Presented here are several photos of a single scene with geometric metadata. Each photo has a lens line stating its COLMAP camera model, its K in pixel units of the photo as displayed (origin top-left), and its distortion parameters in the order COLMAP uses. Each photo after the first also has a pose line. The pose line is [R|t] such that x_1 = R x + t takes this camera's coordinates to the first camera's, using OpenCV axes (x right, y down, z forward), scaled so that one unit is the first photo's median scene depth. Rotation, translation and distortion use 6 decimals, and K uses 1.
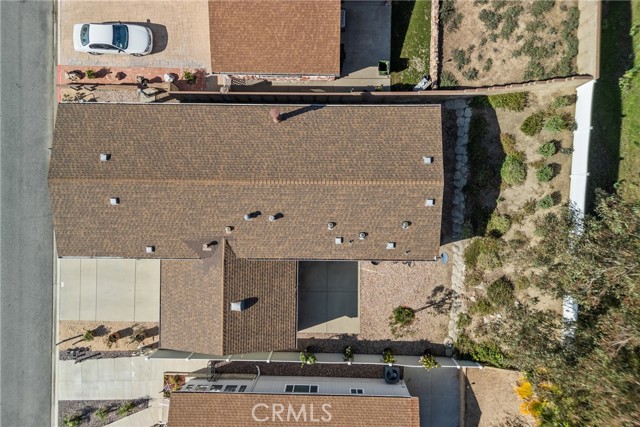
lens RADIAL K [[473.3, 0, 318.1], [0, 473.3, 197.9], [0, 0, 1]] dist [0.083274, -0.068170]
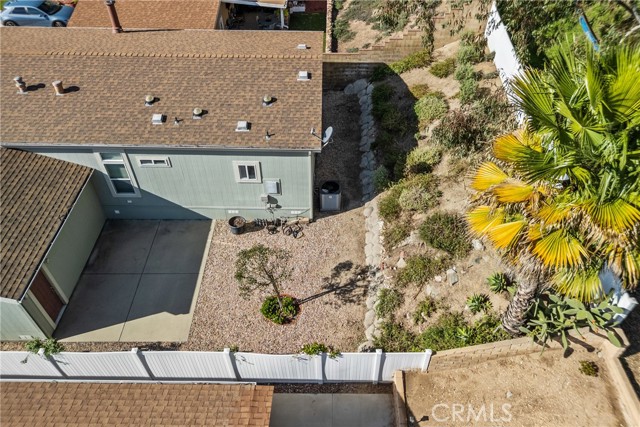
lens RADIAL K [[473.3, 0, 318.1], [0, 473.3, 197.9], [0, 0, 1]] dist [0.083274, -0.068170]
pose [[0.999784, 0.015508, 0.013801, 0.215476], [-0.001231, 0.707923, -0.706289, 0.531467], [-0.020723, 0.706120, 0.707789, 0.553817]]
